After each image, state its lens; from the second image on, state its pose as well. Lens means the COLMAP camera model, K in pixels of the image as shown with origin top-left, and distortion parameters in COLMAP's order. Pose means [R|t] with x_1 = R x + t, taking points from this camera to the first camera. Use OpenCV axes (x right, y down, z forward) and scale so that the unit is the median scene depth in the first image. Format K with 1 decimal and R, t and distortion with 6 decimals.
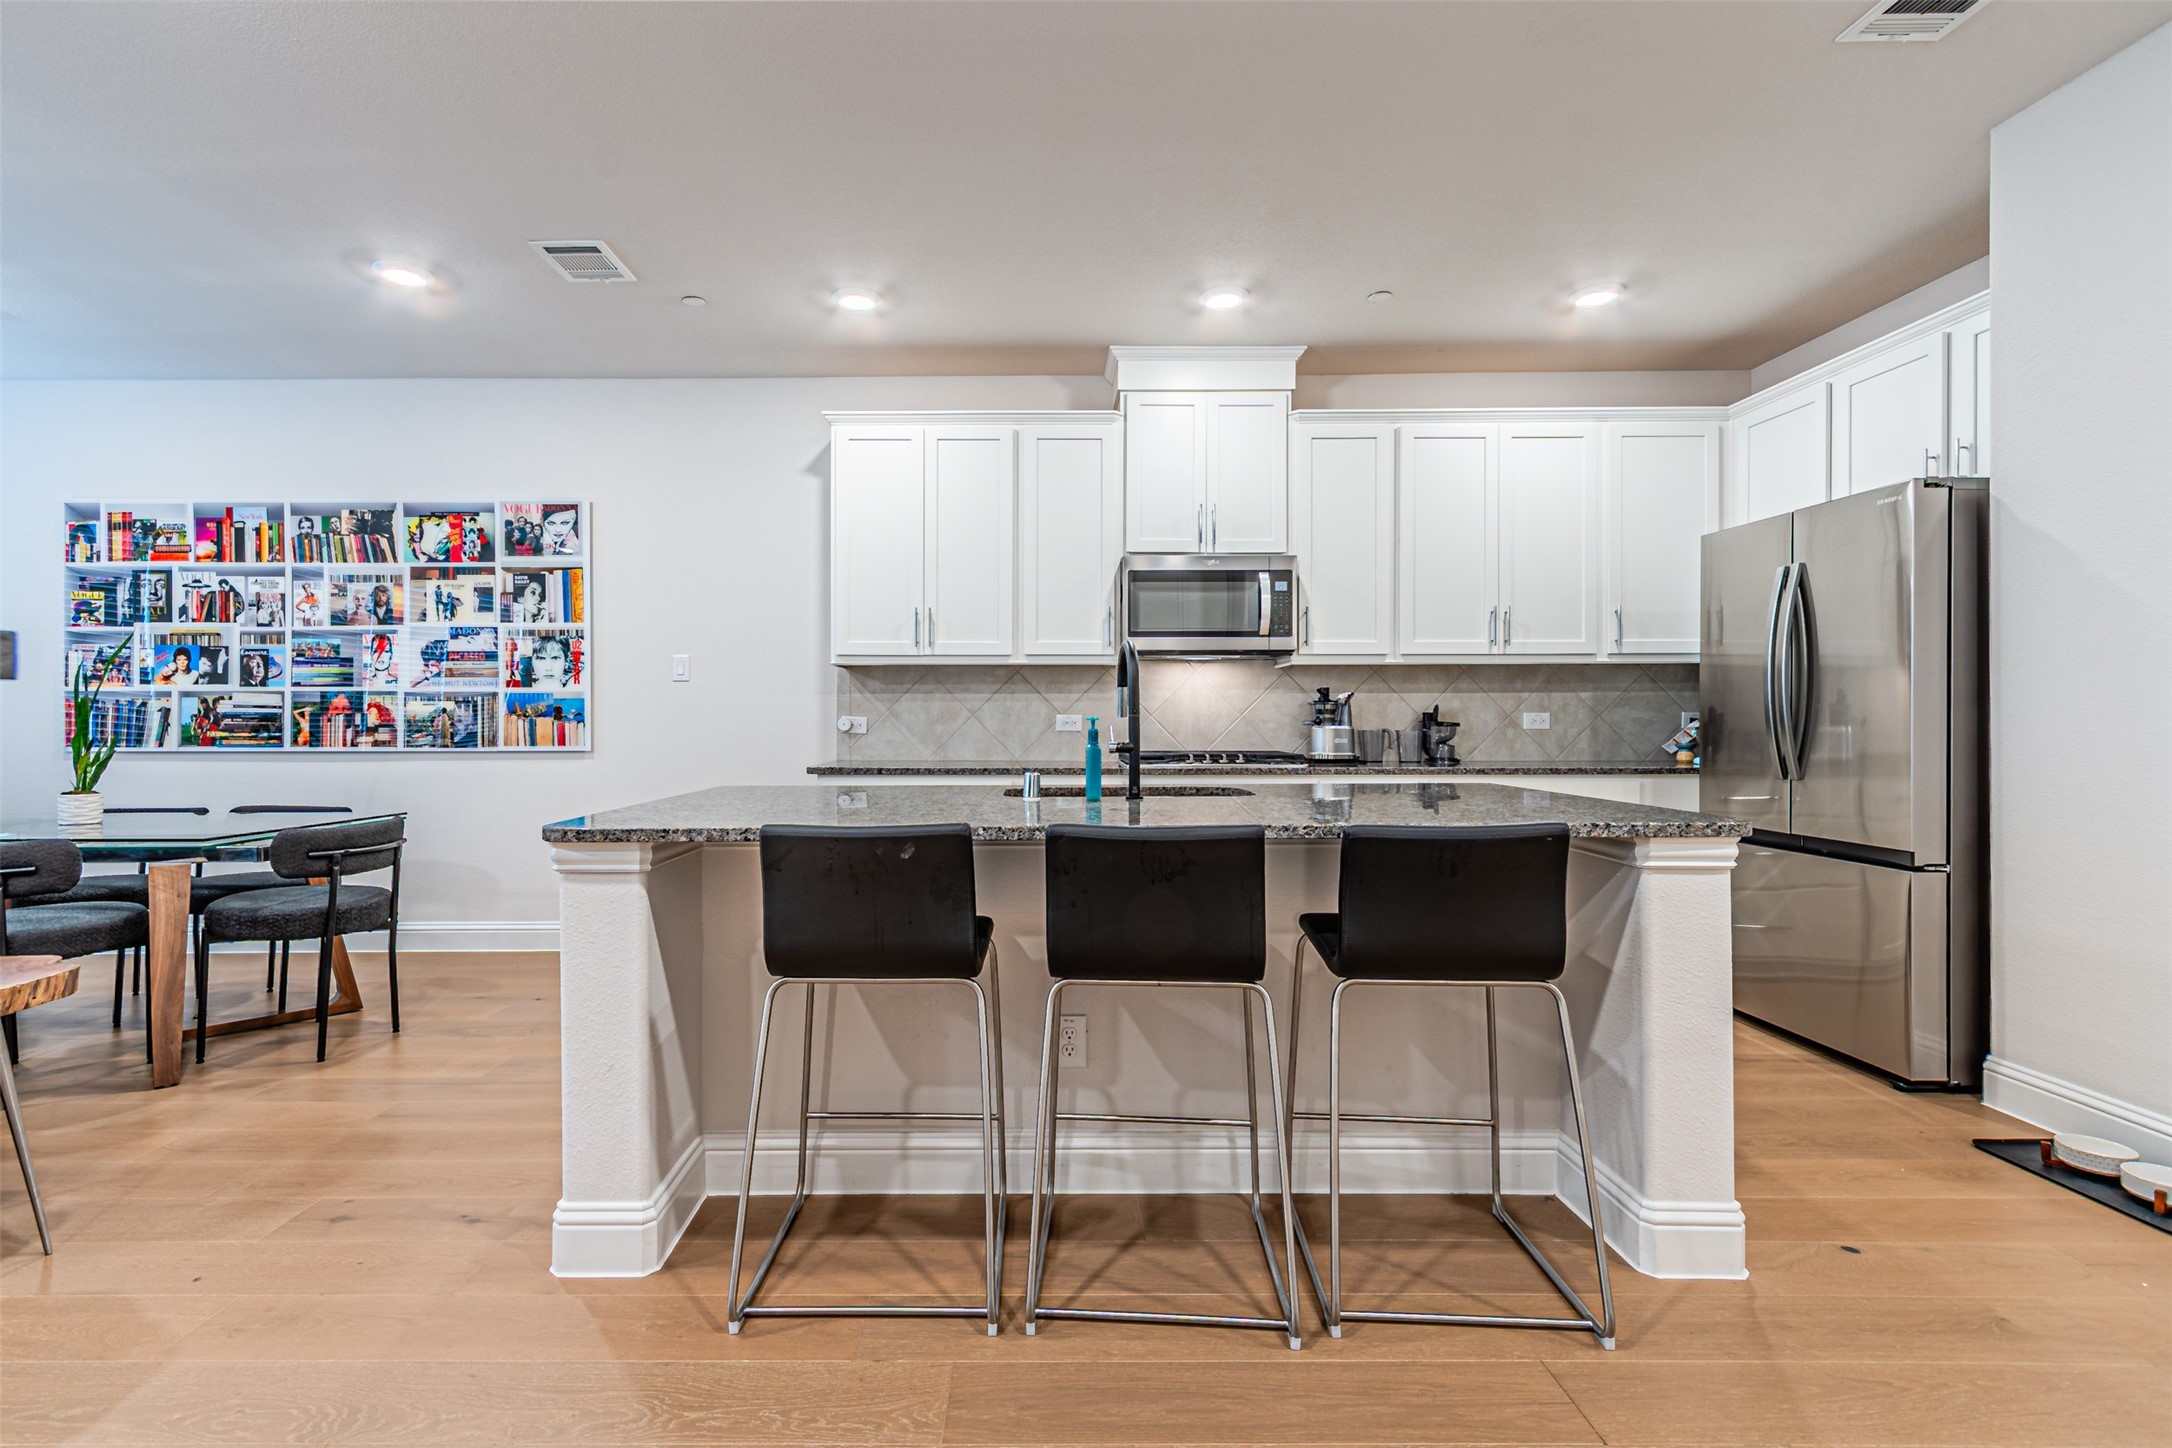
lens RADIAL K [[994.6, 0, 1021.9], [0, 994.6, 716.7], [0, 0, 1]] dist [0.001746, 0.000095]
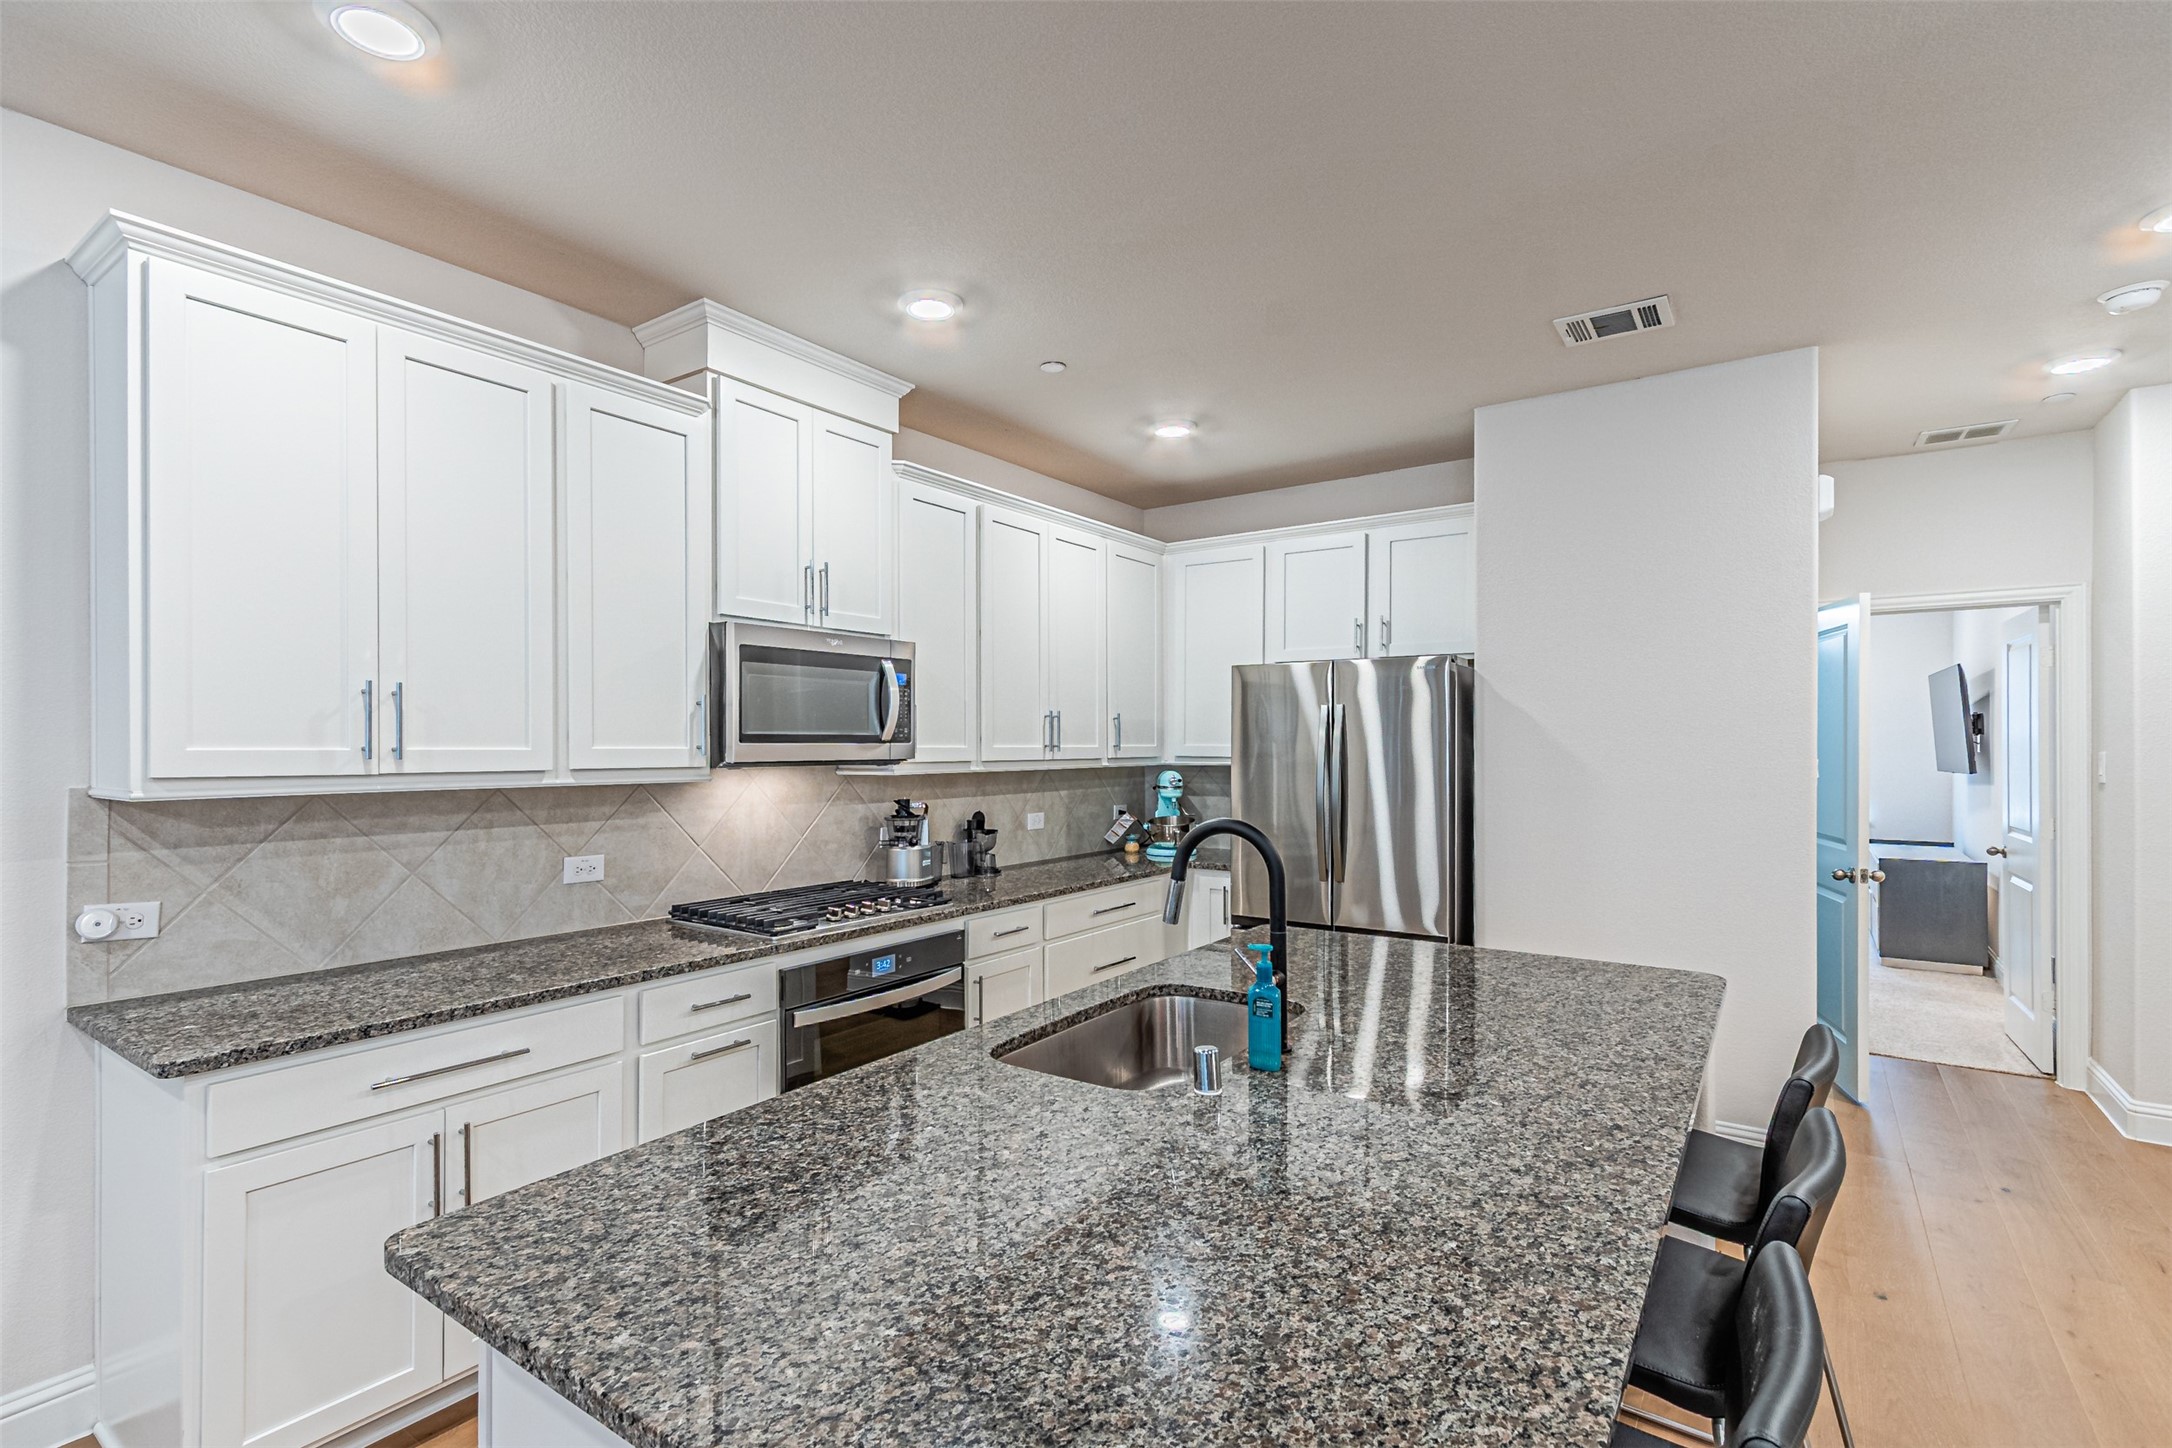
lens RADIAL K [[1019.6, 0, 1068.8], [0, 1019.6, 748.3], [0, 0, 1]] dist [0.003078, -0.000061]
pose [[0.574388, -0.002901, 0.818578, -0.302269], [-0.000785, 0.999991, 0.004094, -0.072811], [-0.818583, -0.002994, 0.574381, 0.384051]]
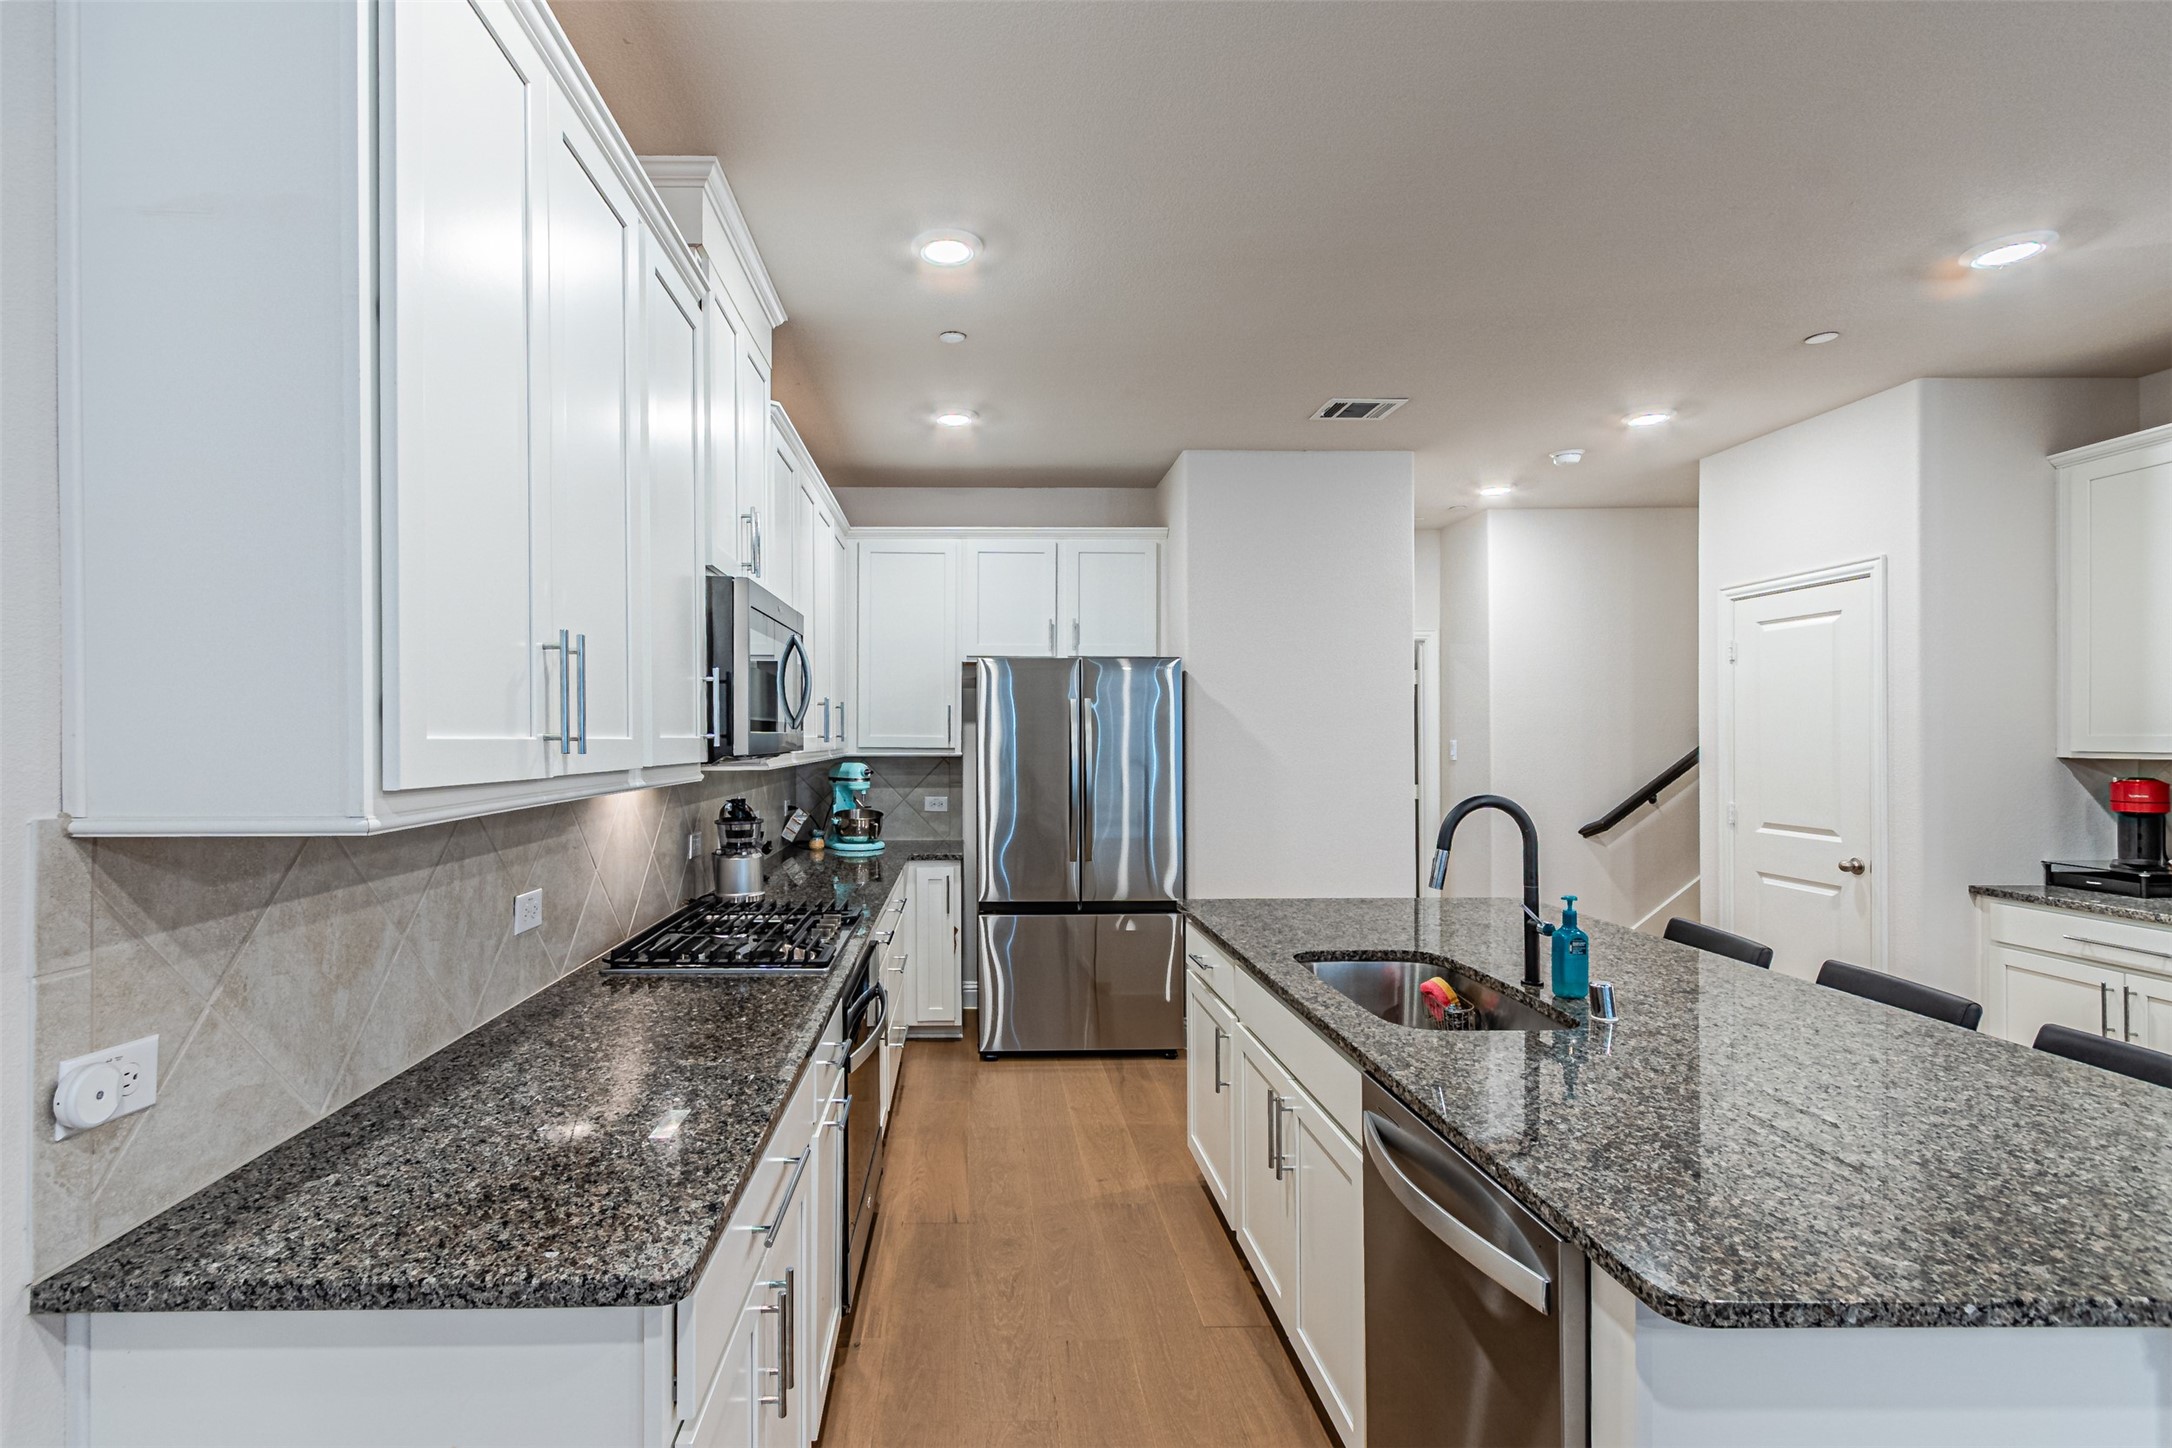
lens RADIAL K [[1021.3, 0, 991.8], [0, 1021.3, 737.3], [0, 0, 1]] dist [0.001122, 0.000305]
pose [[-0.026321, -0.000372, 0.999653, -0.406132], [-0.001270, 0.999999, 0.000338, -0.070661], [-0.999653, -0.001261, -0.026321, 0.810379]]
